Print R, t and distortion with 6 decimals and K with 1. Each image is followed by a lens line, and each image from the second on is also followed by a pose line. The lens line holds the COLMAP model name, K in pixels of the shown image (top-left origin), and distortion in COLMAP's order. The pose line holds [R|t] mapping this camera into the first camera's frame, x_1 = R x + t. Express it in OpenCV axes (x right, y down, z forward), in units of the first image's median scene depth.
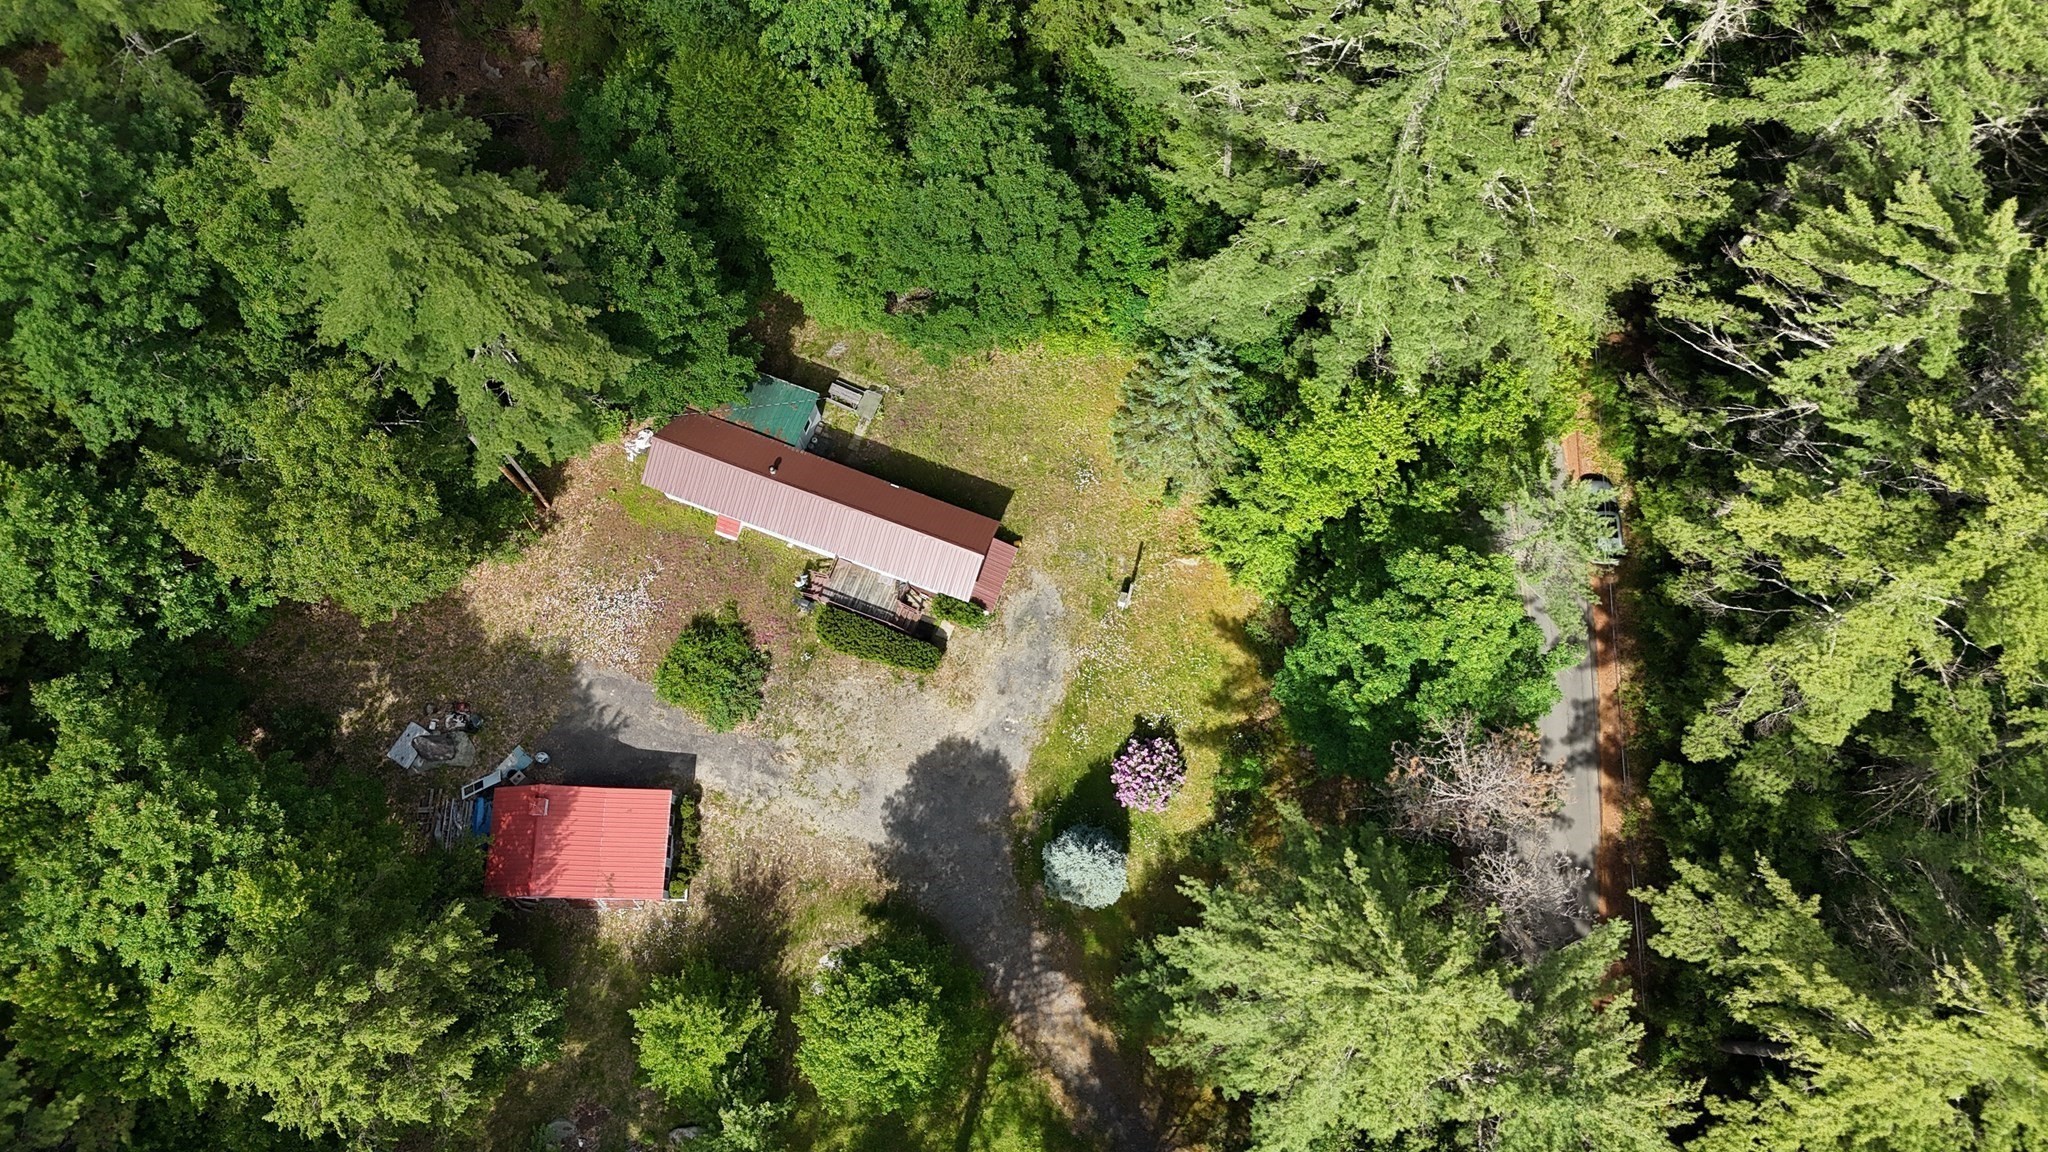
lens RADIAL K [[1479.3, 0, 1043.6], [0, 1479.3, 566.5], [0, 0, 1]] dist [0.041001, -0.033145]
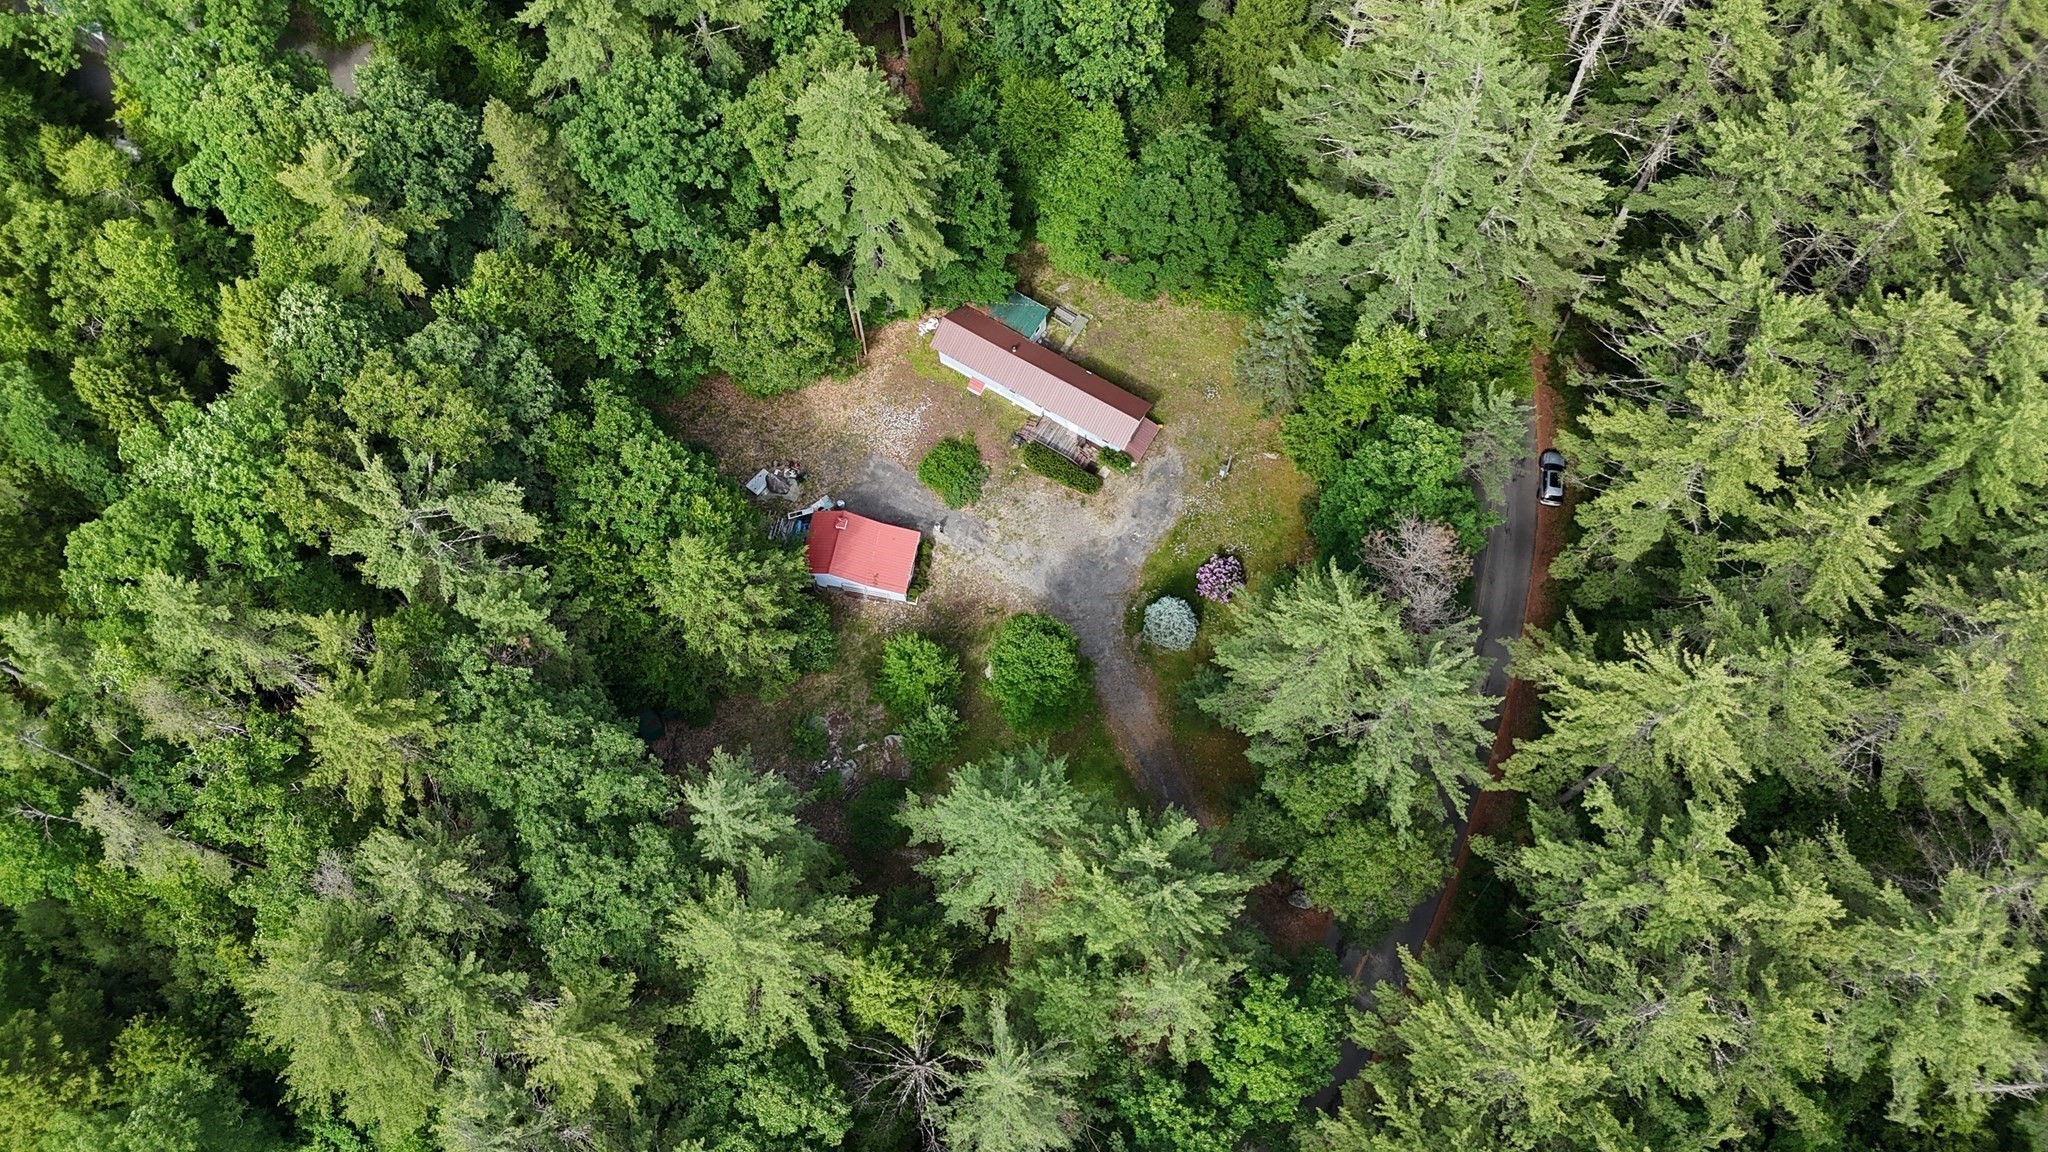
lens RADIAL K [[1479.3, 0, 1036.1], [0, 1479.3, 584.5], [0, 0, 1]] dist [0.041001, -0.033145]
pose [[0.982730, 0.169494, -0.074258, -0.003149], [-0.173461, 0.983537, -0.050663, 0.272833], [0.064448, 0.062669, 0.995951, -0.575458]]
